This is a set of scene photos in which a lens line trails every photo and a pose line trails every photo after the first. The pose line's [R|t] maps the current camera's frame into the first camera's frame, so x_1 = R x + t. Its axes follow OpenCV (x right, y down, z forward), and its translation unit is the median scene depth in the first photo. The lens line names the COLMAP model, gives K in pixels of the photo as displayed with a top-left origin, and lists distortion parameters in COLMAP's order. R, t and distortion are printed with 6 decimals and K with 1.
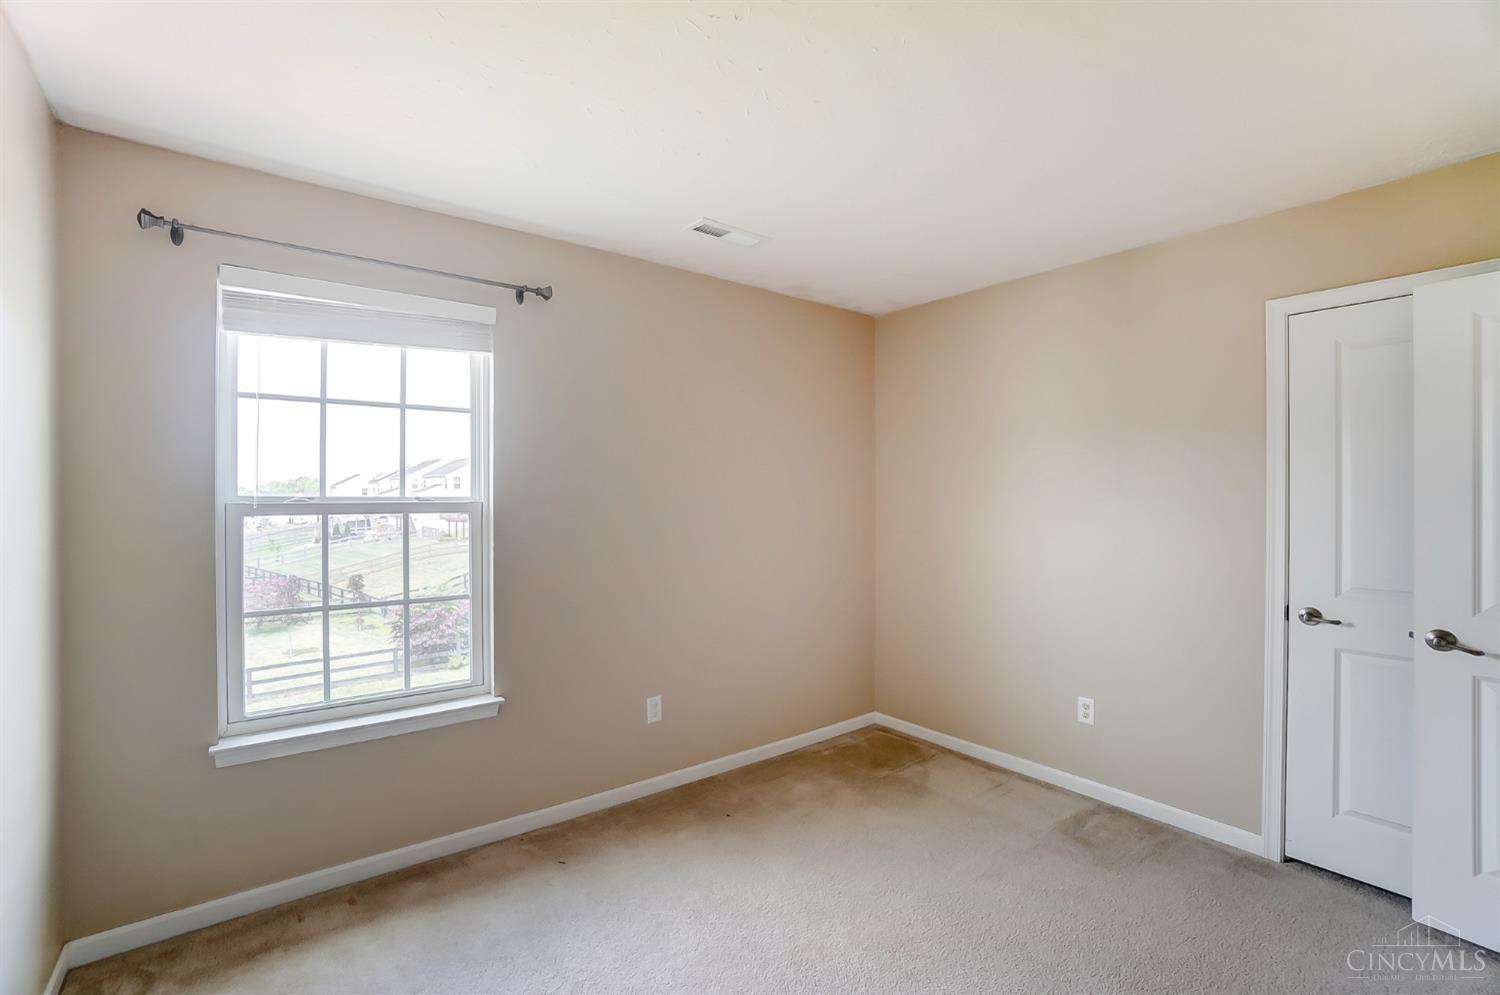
lens RADIAL K [[648.7, 0, 743.4], [0, 648.7, 517.4], [0, 0, 1]] dist [0.001337, 0.000422]
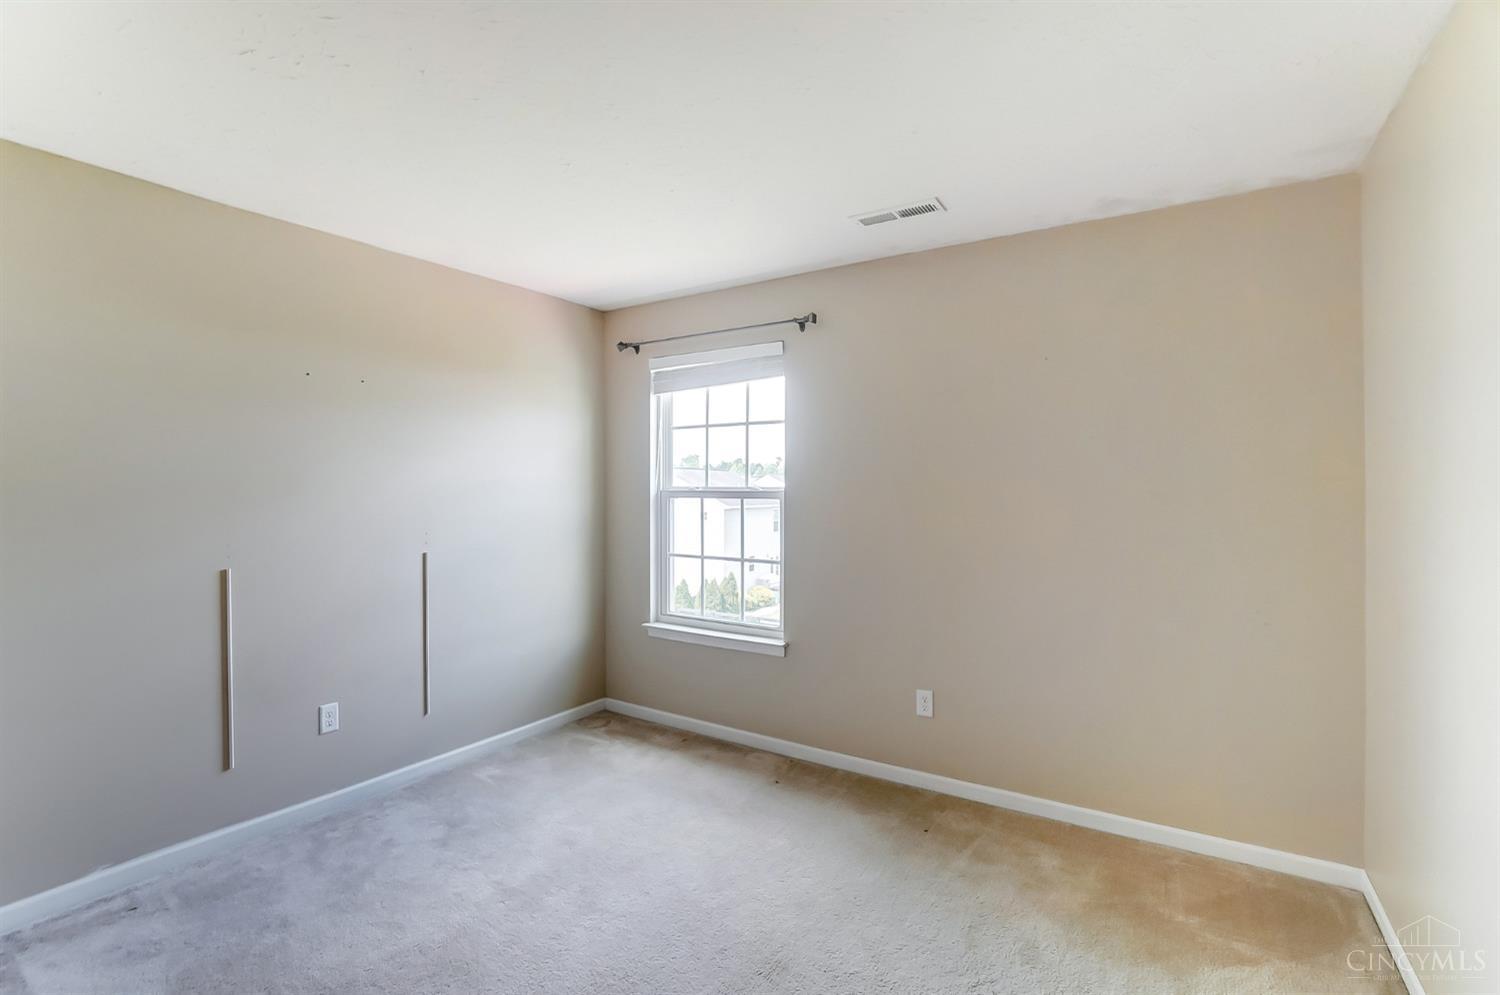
lens RADIAL K [[682.6, 0, 750.0], [0, 682.6, 497.5], [0, 0, 1]] dist [0.013012, 0.000523]
pose [[0.378164, 0.022420, -0.925467, 0.876670], [-0.024176, 0.999605, 0.014338, -0.029331], [0.925423, 0.016952, 0.378557, 0.439597]]
